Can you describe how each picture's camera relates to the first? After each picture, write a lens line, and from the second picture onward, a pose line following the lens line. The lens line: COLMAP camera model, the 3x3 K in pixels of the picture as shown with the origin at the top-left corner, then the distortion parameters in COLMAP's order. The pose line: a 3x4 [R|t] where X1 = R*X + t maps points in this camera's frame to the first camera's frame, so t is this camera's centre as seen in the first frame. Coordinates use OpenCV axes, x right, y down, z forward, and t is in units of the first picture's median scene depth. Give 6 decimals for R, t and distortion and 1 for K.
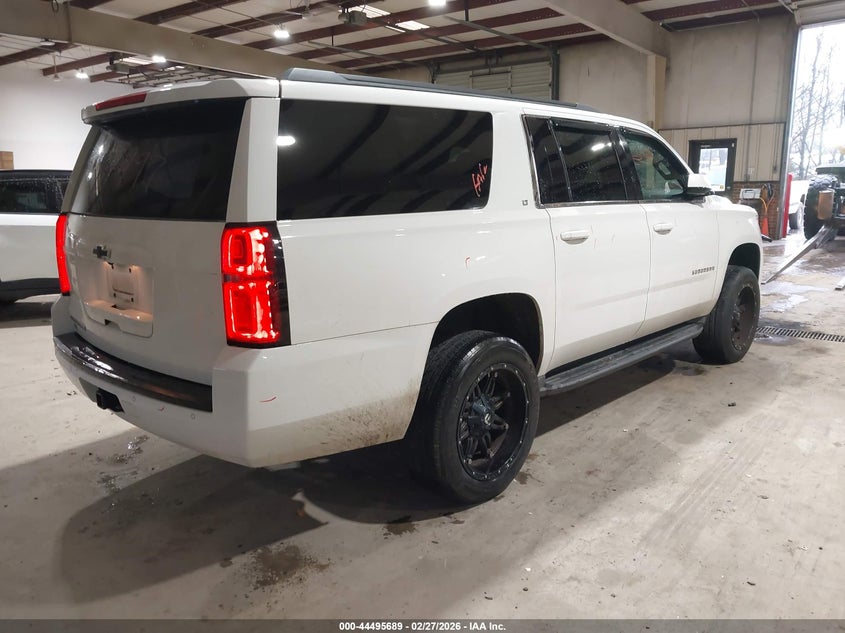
lens RADIAL K [[683.4, 0, 422.5], [0, 683.4, 316.5], [0, 0, 1]] dist [0.000278, -0.004171]
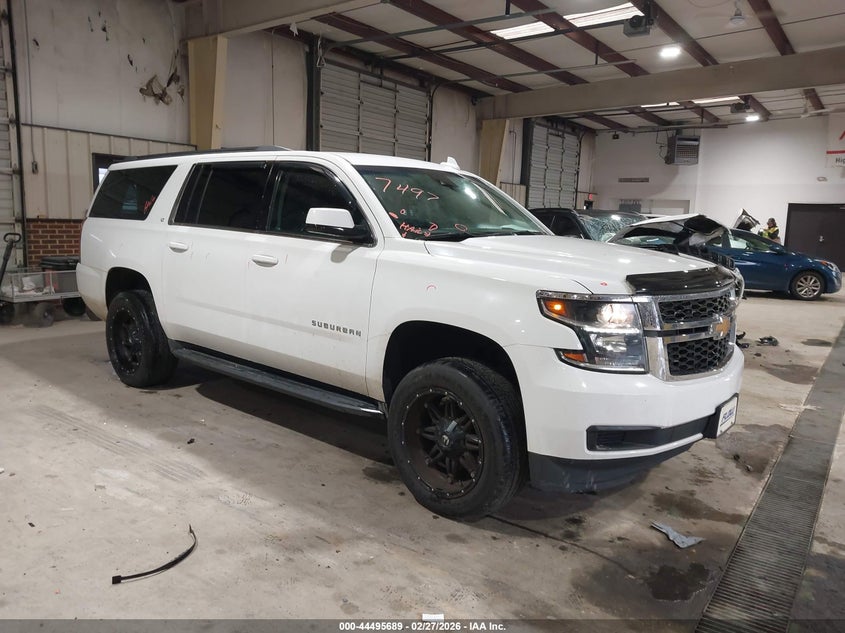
lens RADIAL K [[683.4, 0, 422.5], [0, 683.4, 316.5], [0, 0, 1]] dist [0.000278, -0.004171]
pose [[0.021791, 0.162959, -0.986392, 1.341560], [-0.228207, 0.961390, 0.153787, -0.253968], [0.973369, 0.221751, 0.058138, 1.177751]]
